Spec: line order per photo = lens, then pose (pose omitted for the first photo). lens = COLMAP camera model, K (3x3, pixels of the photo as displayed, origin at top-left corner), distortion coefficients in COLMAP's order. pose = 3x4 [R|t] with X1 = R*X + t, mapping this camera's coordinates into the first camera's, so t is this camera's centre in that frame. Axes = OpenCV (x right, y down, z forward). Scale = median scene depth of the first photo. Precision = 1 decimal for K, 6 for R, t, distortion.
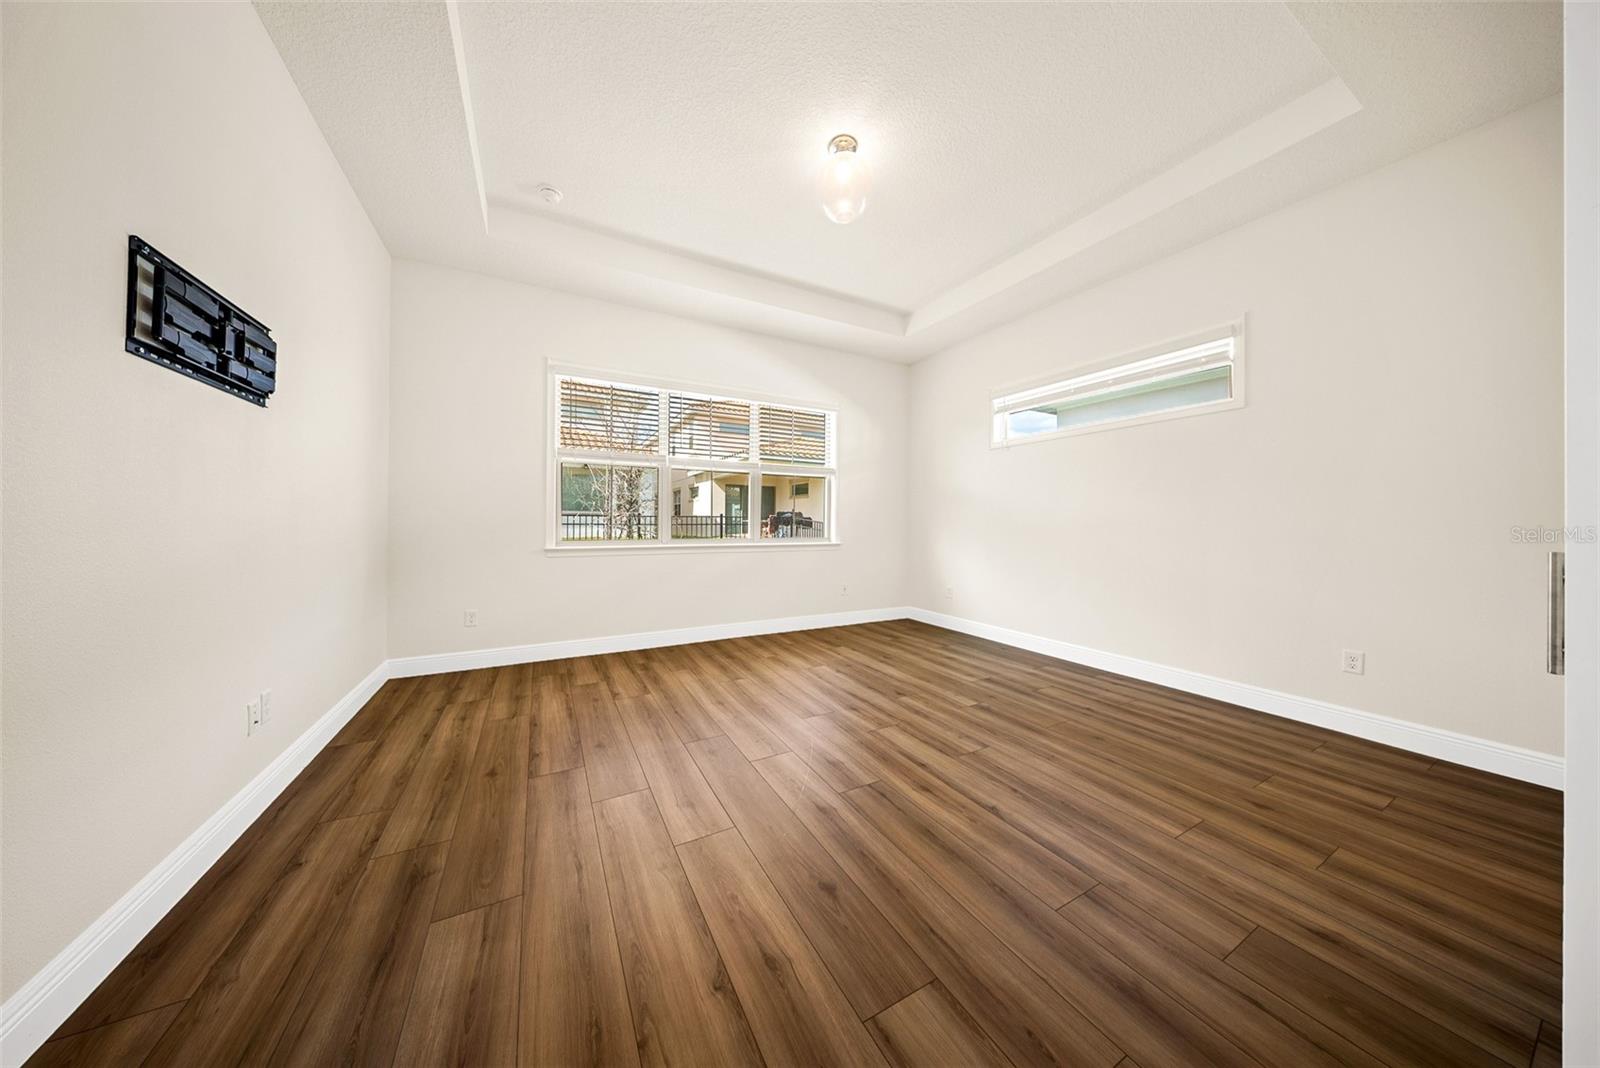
lens RADIAL K [[476.8, 0, 798.4], [0, 476.8, 520.8], [0, 0, 1]] dist [0.001238, -0.002356]
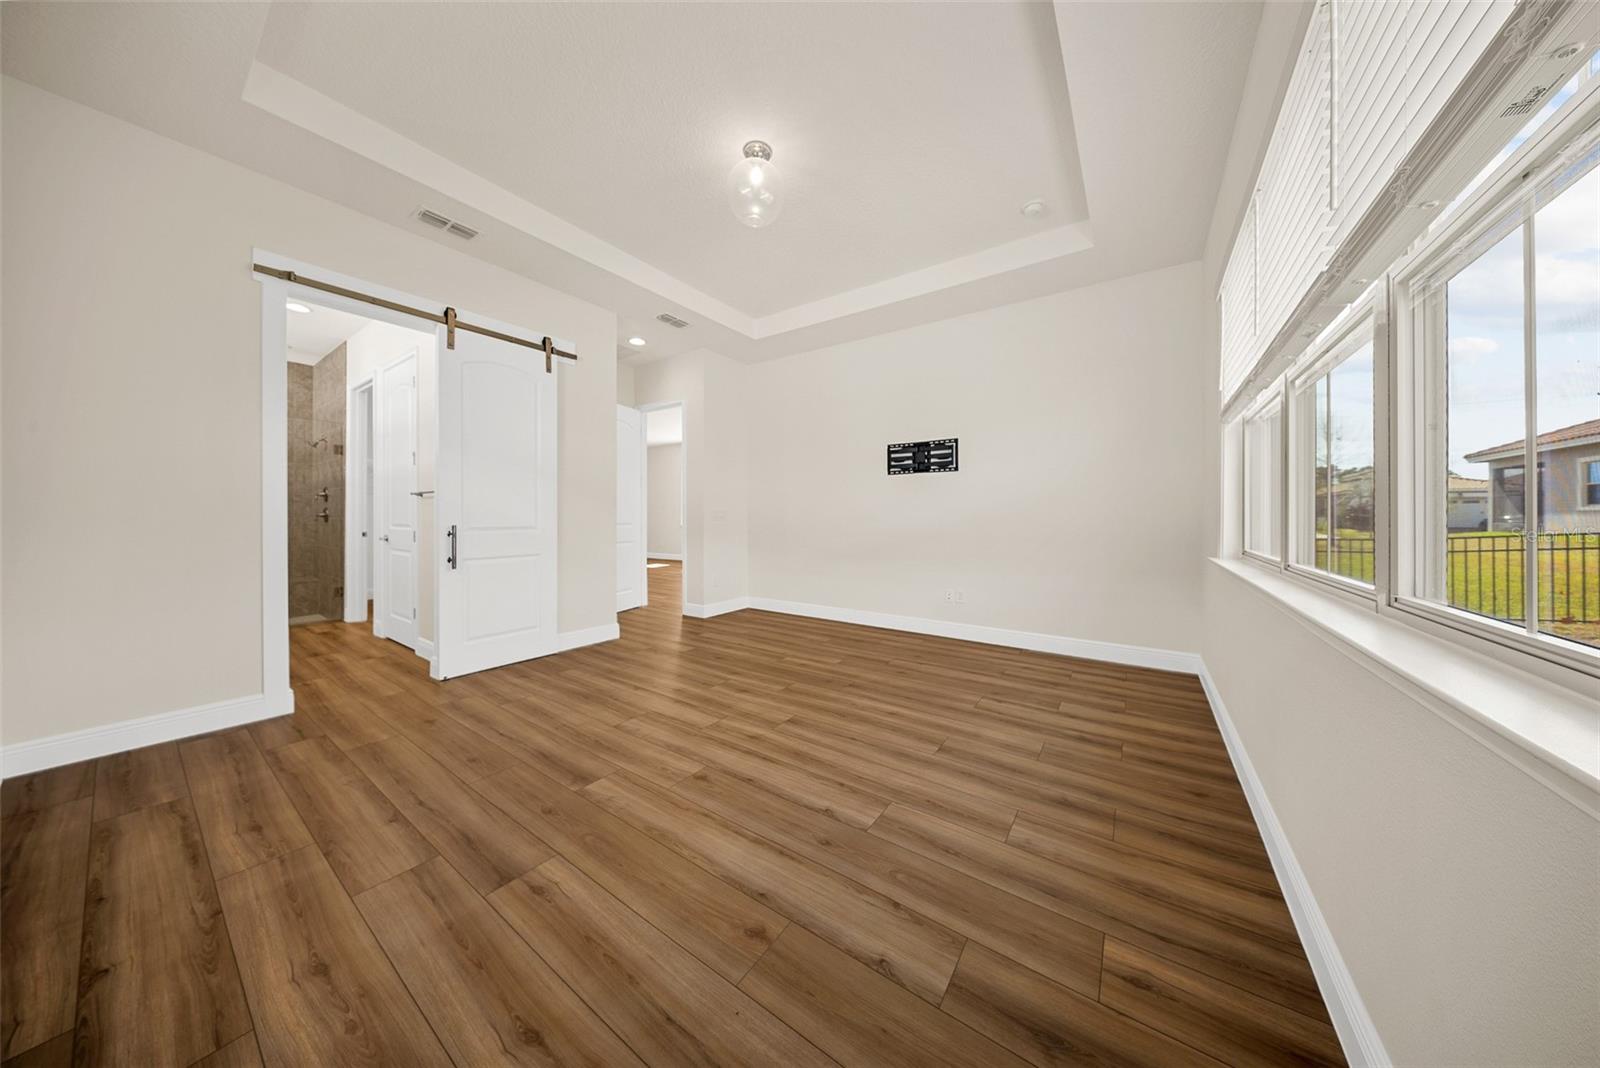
lens RADIAL K [[476.8, 0, 798.4], [0, 476.8, 520.8], [0, 0, 1]] dist [0.001238, -0.002356]
pose [[-0.897607, -0.004373, -0.440776, 0.405382], [-0.006941, 0.999967, 0.004216, 0.005927], [0.440743, 0.006844, -0.897607, 1.733102]]
